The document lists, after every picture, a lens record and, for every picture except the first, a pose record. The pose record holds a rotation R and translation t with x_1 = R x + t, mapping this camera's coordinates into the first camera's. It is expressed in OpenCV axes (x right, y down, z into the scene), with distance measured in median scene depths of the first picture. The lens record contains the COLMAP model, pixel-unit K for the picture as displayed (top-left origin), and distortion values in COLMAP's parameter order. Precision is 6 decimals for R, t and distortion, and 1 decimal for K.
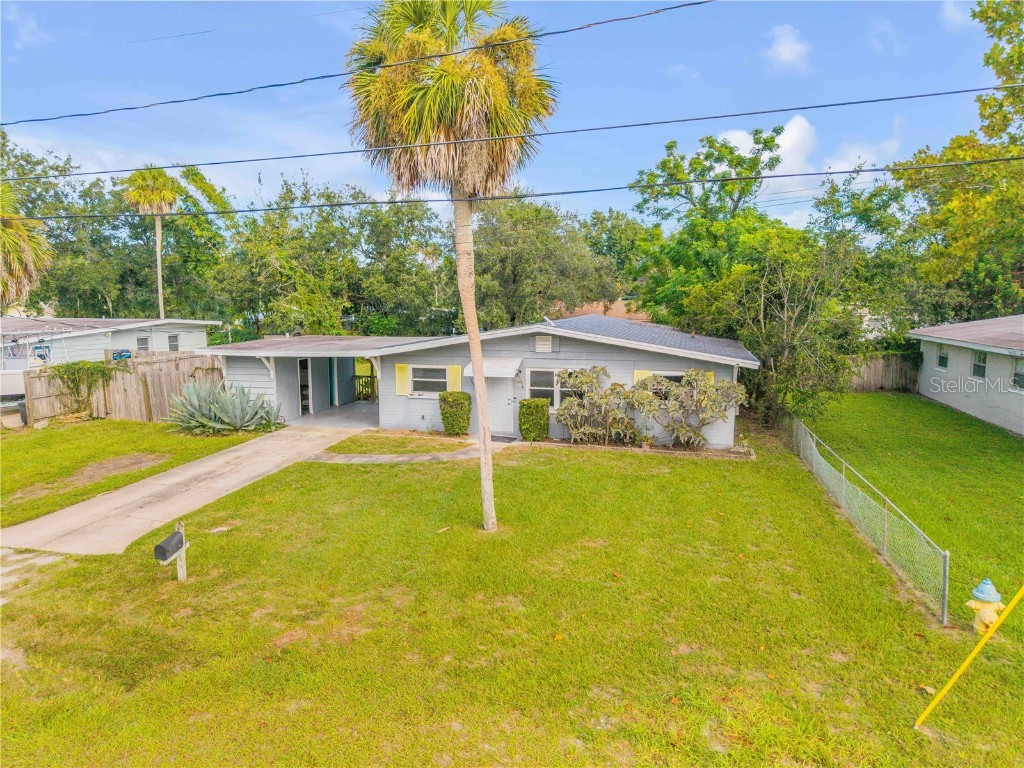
lens RADIAL K [[686.8, 0, 512.6], [0, 686.8, 388.6], [0, 0, 1]] dist [0.013971, -0.013159]
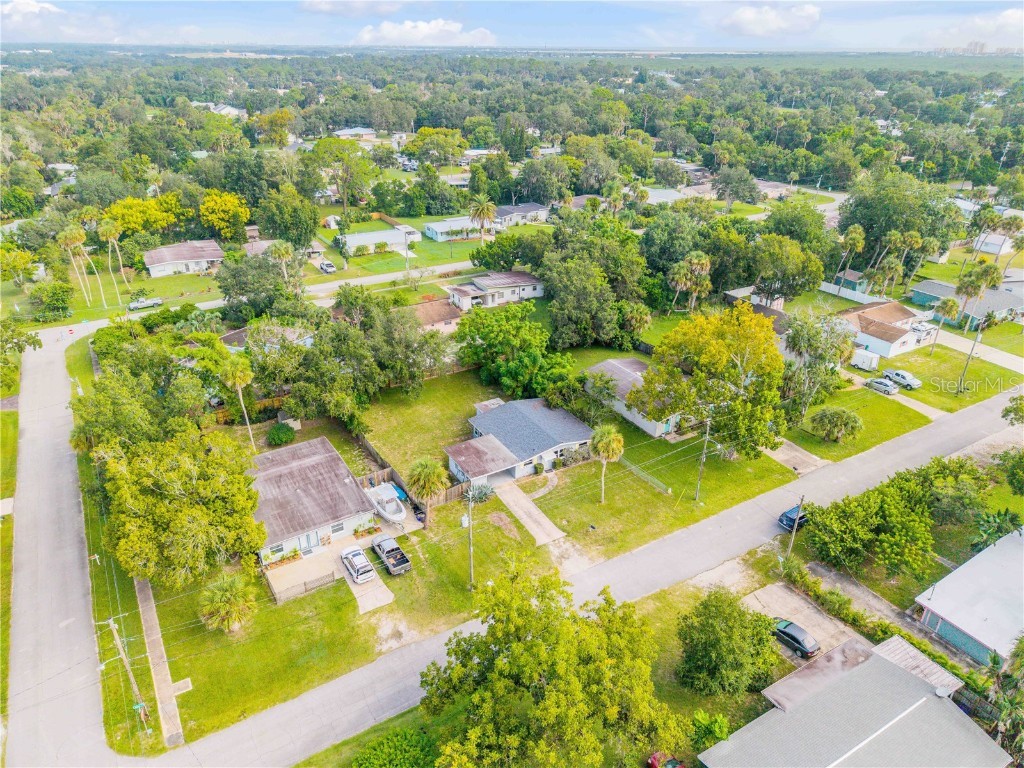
lens RADIAL K [[686.0, 0, 512.0], [0, 686.0, 384.0], [0, 0, 1]] dist [0.104971, -0.154670]
pose [[0.718721, -0.306628, 0.624035, -2.383305], [0.086596, 0.929994, 0.357230, -1.745289], [-0.689885, -0.202709, 0.694959, -1.400769]]
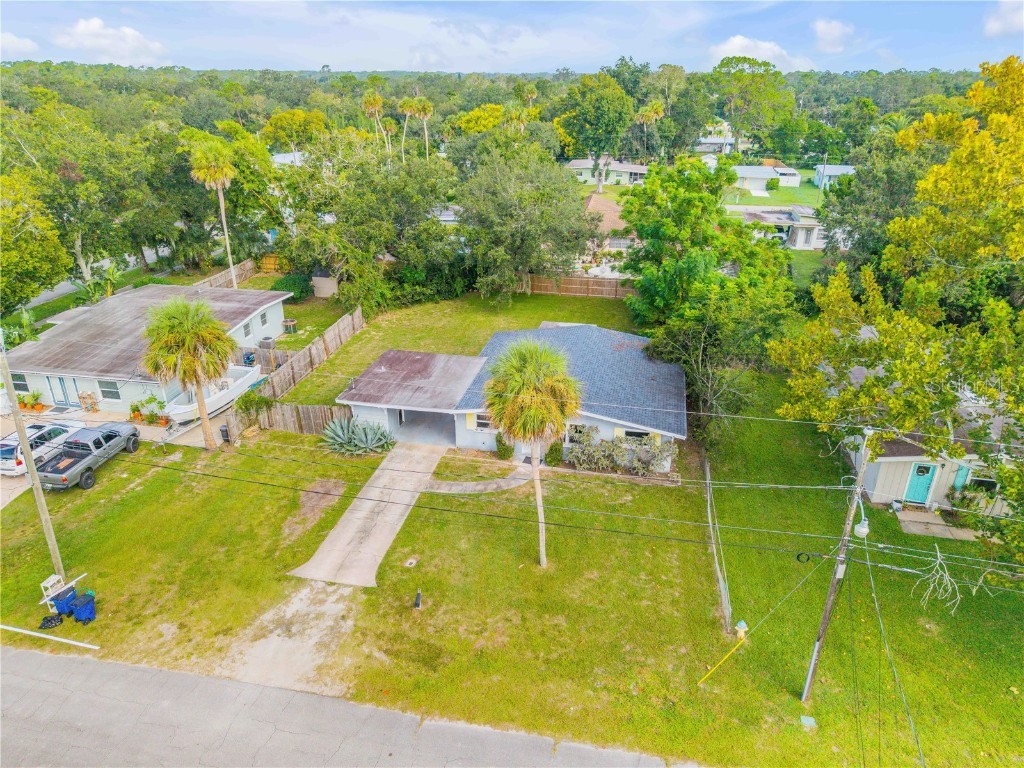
lens RADIAL K [[686.8, 0, 512.6], [0, 686.8, 388.6], [0, 0, 1]] dist [0.013971, -0.013159]
pose [[0.999436, -0.009678, 0.032142, -0.118293], [-0.000230, 0.955542, 0.294855, -0.583378], [-0.033567, -0.294696, 0.955001, -0.532827]]
